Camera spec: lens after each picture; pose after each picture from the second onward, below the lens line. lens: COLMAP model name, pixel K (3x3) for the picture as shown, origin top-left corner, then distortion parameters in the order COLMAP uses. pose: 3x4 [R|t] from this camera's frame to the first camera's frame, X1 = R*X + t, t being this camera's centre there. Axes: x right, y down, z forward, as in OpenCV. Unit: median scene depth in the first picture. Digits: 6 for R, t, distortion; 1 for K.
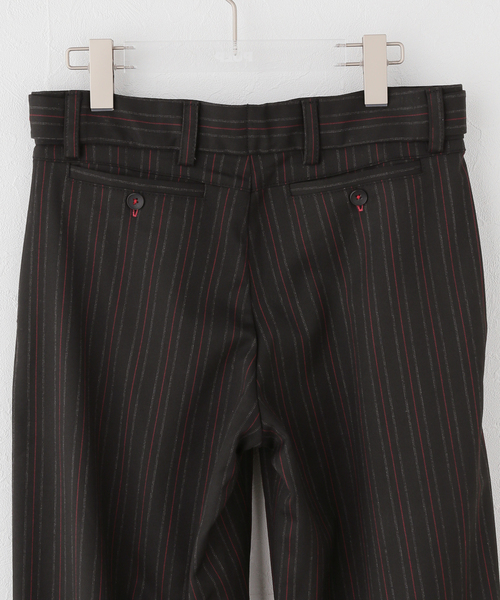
lens RADIAL K [[948.6, 0, 249.5], [0, 948.6, 299.5], [0, 0, 1]] dist [-0.034838, 0.000000]
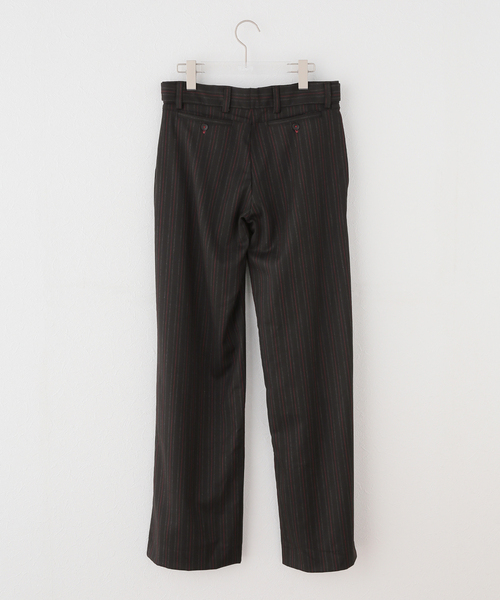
lens RADIAL K [[948.6, 0, 250.4], [0, 948.6, 300.4], [0, 0, 1]] dist [-0.034838, 0.000000]
pose [[0.999618, 0.005322, 0.027119, -0.065890], [-0.005312, 0.999986, -0.000416, 0.342711], [-0.027121, 0.000272, 0.999632, -1.439837]]
